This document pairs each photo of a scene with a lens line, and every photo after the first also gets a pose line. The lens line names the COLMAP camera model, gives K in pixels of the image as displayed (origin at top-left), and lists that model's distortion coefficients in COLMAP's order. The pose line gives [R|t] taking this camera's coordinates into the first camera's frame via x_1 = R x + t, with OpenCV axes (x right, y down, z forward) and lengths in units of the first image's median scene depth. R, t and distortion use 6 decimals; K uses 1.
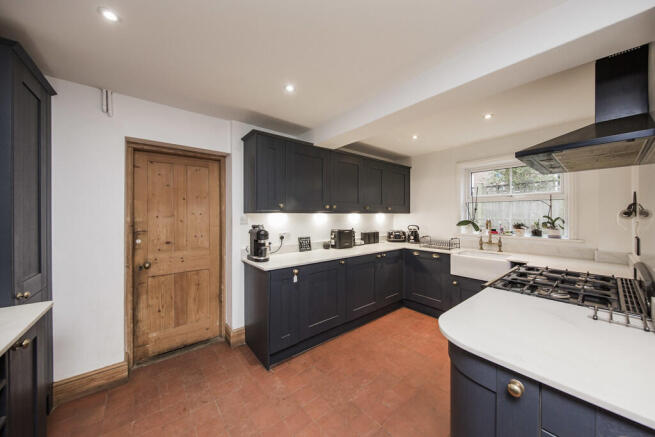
lens RADIAL K [[228.3, 0, 329.1], [0, 228.3, 215.7], [0, 0, 1]] dist [-0.001321, -0.000121]
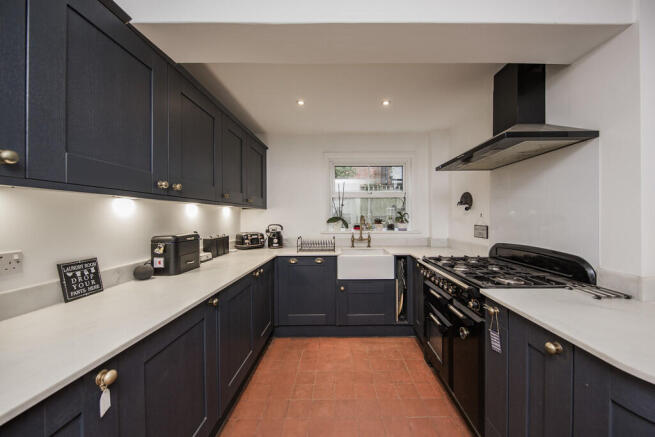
lens RADIAL K [[236.9, 0, 332.6], [0, 236.9, 219.8], [0, 0, 1]] dist [-0.011852, -0.000317]
pose [[0.619562, -0.008874, 0.784898, -0.149603], [0.003249, 0.999957, 0.008741, 0.024294], [-0.784941, -0.002865, 0.619563, 0.427632]]
